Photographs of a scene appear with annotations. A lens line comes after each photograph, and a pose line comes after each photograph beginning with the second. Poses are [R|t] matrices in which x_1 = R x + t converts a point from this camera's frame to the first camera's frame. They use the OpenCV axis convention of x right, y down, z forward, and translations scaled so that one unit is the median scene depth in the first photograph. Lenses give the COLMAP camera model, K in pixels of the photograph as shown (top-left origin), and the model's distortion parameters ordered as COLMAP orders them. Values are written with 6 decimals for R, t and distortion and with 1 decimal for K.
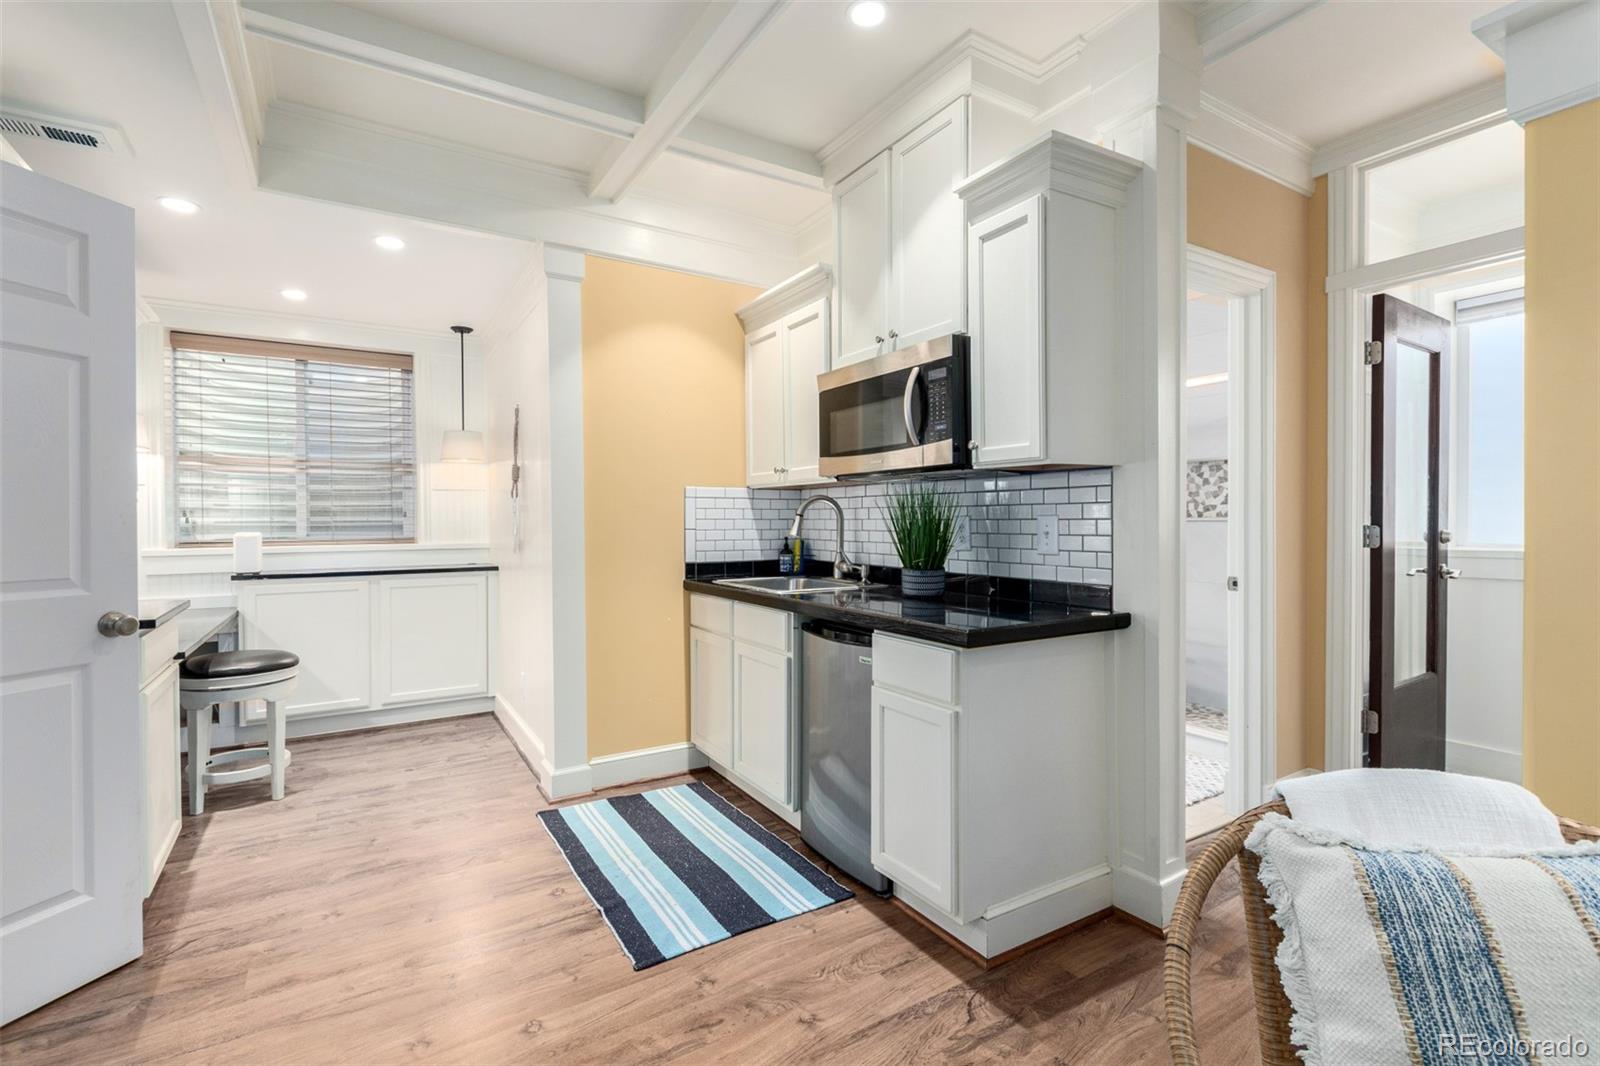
lens RADIAL K [[734.3, 0, 793.7], [0, 734.3, 528.7], [0, 0, 1]] dist [0.006122, -0.002312]
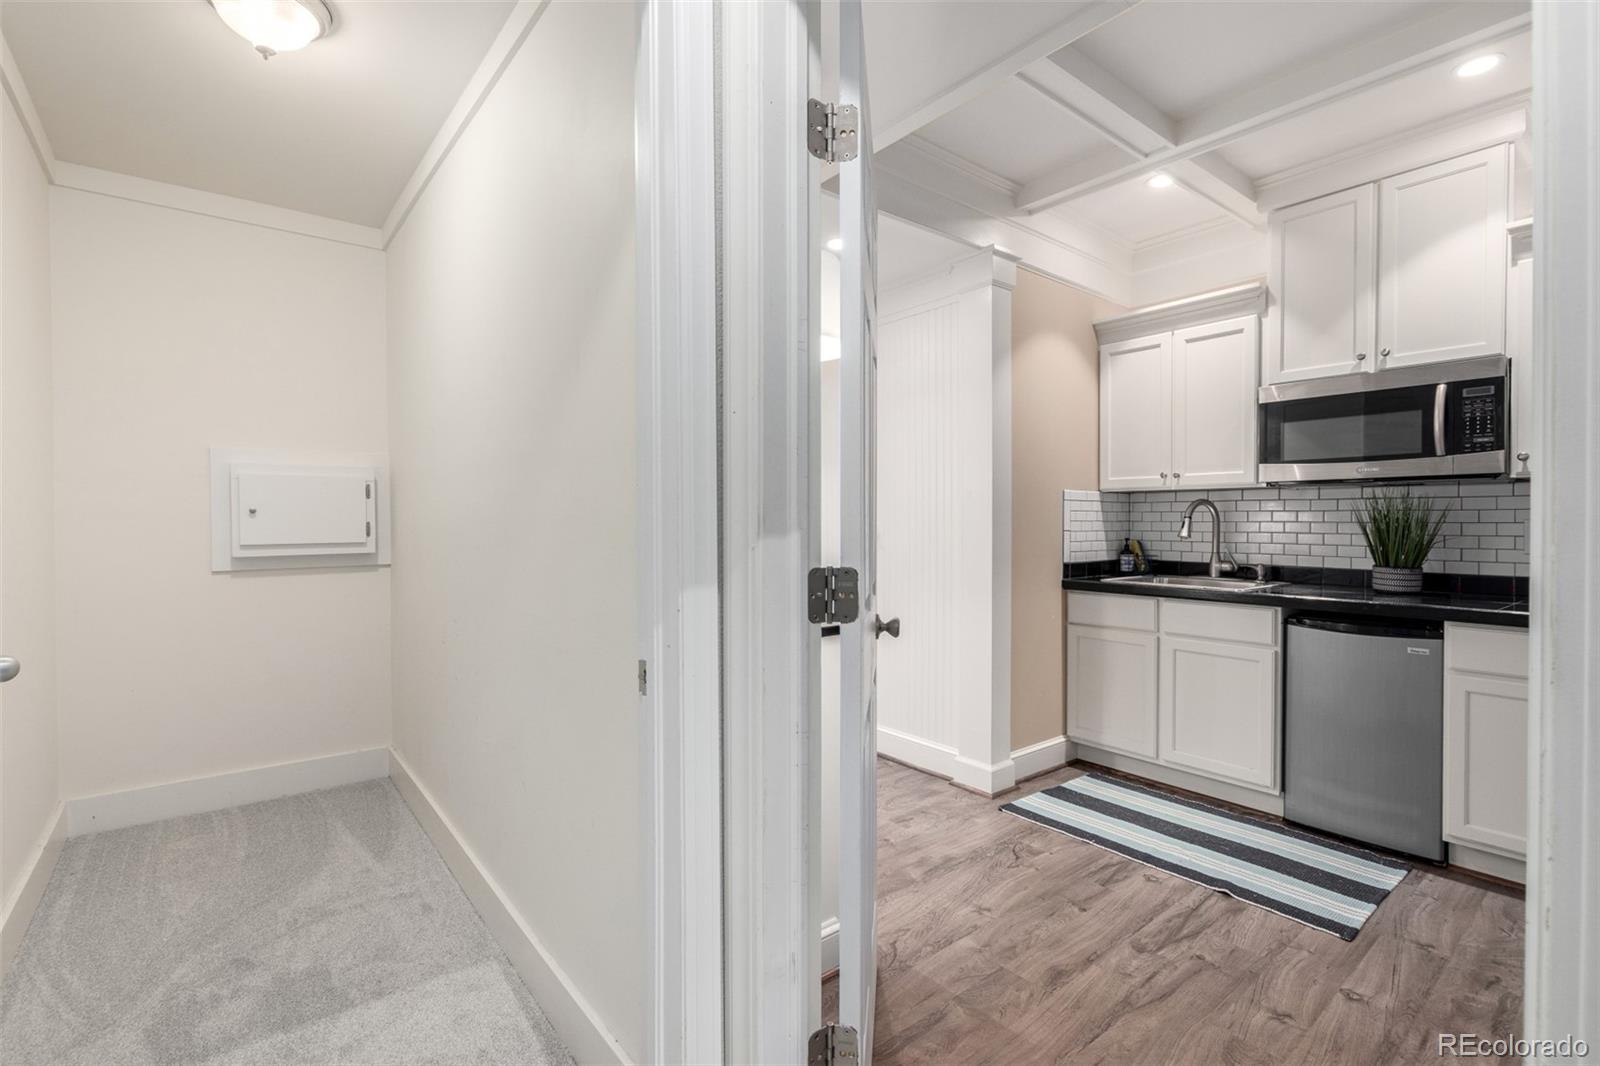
lens RADIAL K [[734.3, 0, 789.2], [0, 734.3, 527.5], [0, 0, 1]] dist [0.006122, -0.002312]
pose [[0.992153, 0.003749, 0.124976, -0.692588], [-0.003447, 0.999991, -0.002631, 0.000539], [-0.124985, 0.002179, 0.992156, 0.018848]]
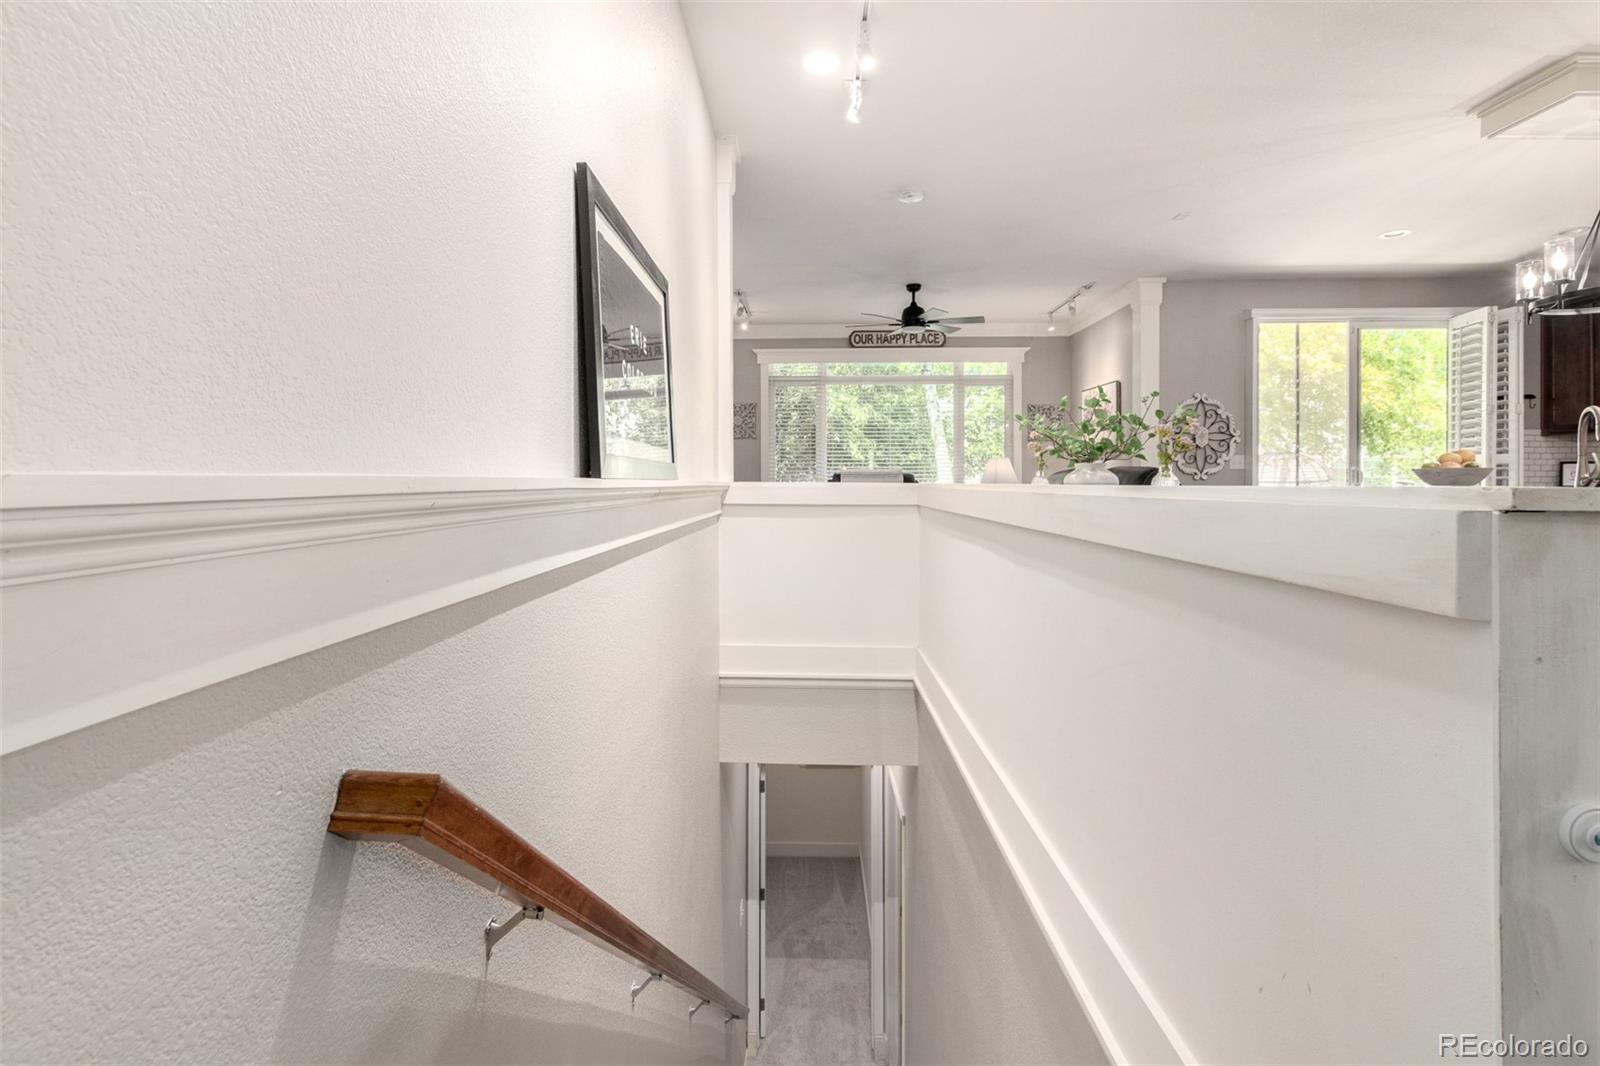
lens RADIAL K [[734.3, 0, 793.3], [0, 734.3, 522.6], [0, 0, 1]] dist [0.006122, -0.002312]
pose [[0.848026, 0.016854, -0.529687, -0.029896], [-0.008410, 0.999796, 0.018349, -0.808049], [0.529889, -0.011105, 0.847995, -1.048984]]
